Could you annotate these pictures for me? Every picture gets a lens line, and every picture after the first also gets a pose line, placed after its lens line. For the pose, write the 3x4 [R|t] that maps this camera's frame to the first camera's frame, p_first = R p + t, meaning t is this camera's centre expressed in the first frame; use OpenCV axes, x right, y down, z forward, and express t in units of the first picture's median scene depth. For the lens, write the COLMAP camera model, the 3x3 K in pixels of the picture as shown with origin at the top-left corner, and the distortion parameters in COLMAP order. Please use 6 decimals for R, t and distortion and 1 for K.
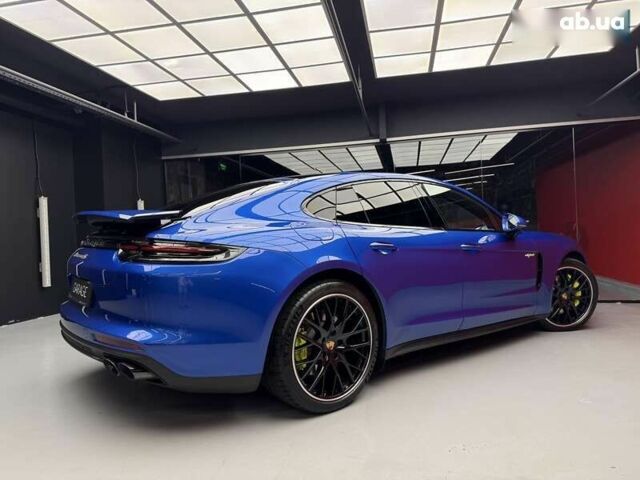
lens RADIAL K [[441.4, 0, 320.0], [0, 441.4, 240.0], [0, 0, 1]] dist [0.069846, -0.085539]
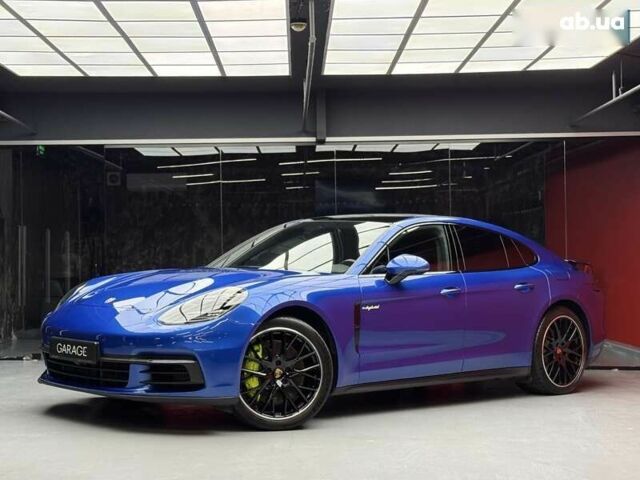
lens RADIAL K [[1116.2, 0, 320.0], [0, 1116.2, 240.0], [0, 0, 1]] dist [0.059731, 0.120147]
pose [[0.977879, 0.032936, 0.206561, -0.327820], [-0.025676, 0.998958, -0.037732, 0.004231], [-0.207588, 0.031593, 0.977706, -1.091410]]
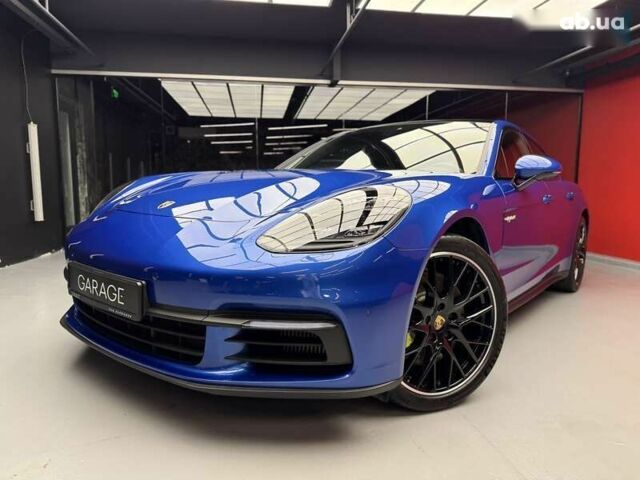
lens RADIAL K [[450.6, 0, 317.1], [0, 450.6, 239.0], [0, 0, 1]] dist [0.016362, -0.033576]
pose [[0.942846, 0.009135, 0.333103, -0.293464], [-0.040244, 0.995429, 0.086612, 0.028778], [-0.330790, -0.095067, 0.938904, 0.154618]]
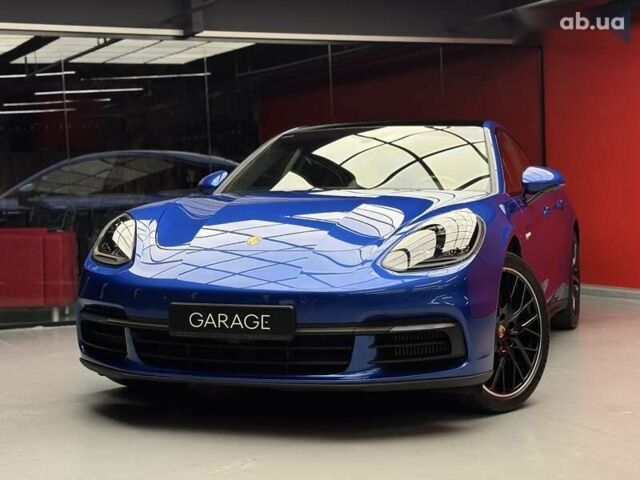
lens RADIAL K [[1087.7, 0, 320.0], [0, 1087.7, 240.0], [0, 0, 1]] dist [0.073979, 0.193374]
pose [[0.772048, -0.021032, 0.635216, -0.899549], [0.013529, 0.999770, 0.016658, 0.021872], [-0.635420, -0.004267, 0.772155, -0.244339]]
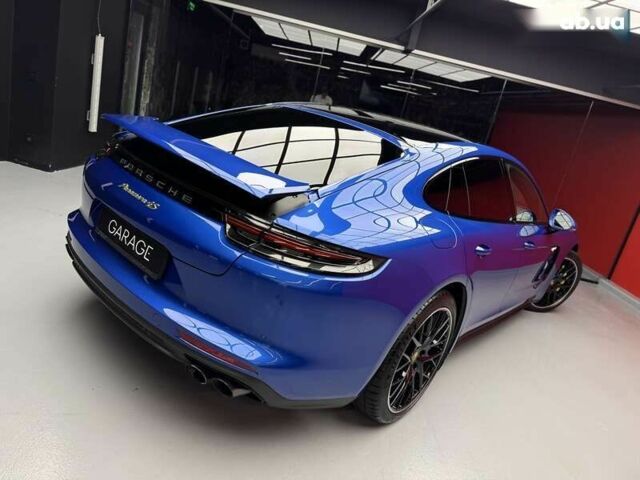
lens RADIAL K [[450.6, 0, 317.1], [0, 450.6, 239.0], [0, 0, 1]] dist [0.016362, -0.033576]
pose [[0.947673, 0.201893, 0.247296, -0.248572], [-0.265536, 0.928511, 0.259533, -0.094713], [-0.177219, -0.311618, 0.933535, 0.145036]]
